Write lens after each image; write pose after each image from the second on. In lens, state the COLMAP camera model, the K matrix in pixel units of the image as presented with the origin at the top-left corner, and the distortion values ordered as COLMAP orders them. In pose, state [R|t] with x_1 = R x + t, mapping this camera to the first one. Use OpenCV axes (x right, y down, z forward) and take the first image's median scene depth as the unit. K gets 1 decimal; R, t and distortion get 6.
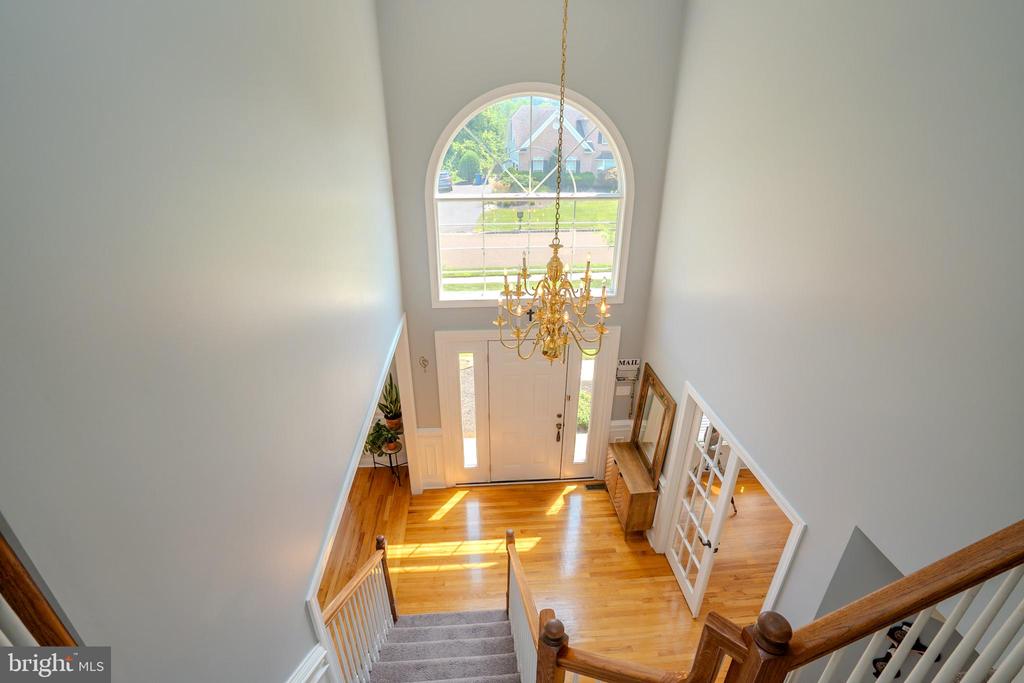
lens RADIAL K [[469.1, 0, 512.0], [0, 469.1, 341.5], [0, 0, 1]] dist [-0.036430, 0.000167]
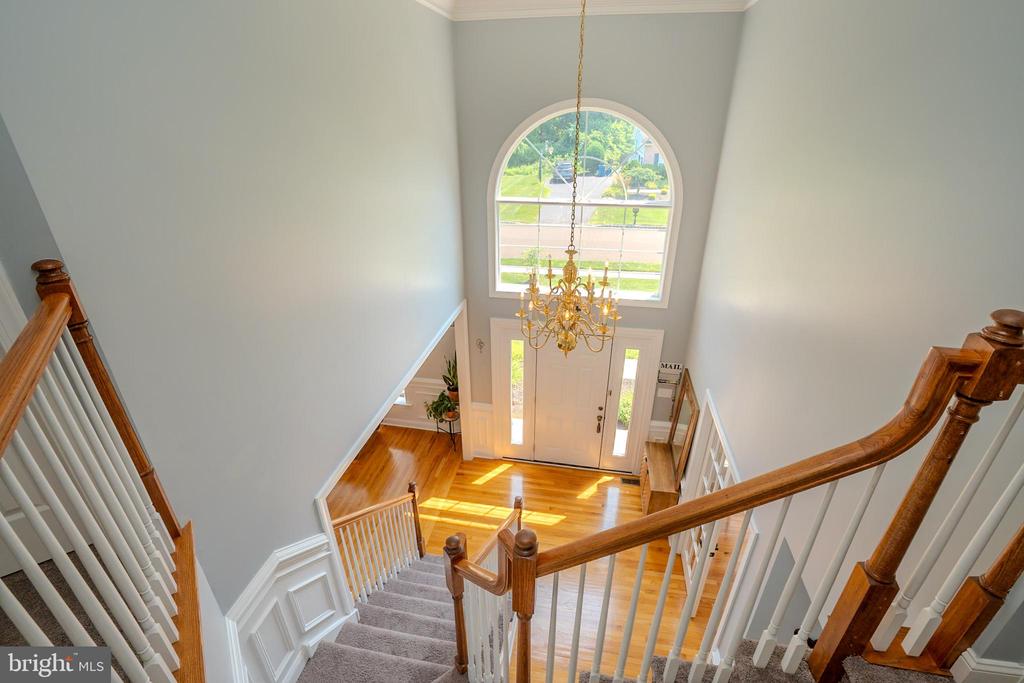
lens RADIAL K [[469.1, 0, 512.0], [0, 469.1, 341.5], [0, 0, 1]] dist [-0.036430, 0.000167]
pose [[0.966609, 0.108506, -0.232148, 0.139041], [-0.103721, 0.994067, 0.032760, -0.006381], [0.234325, -0.007587, 0.972129, -0.077050]]
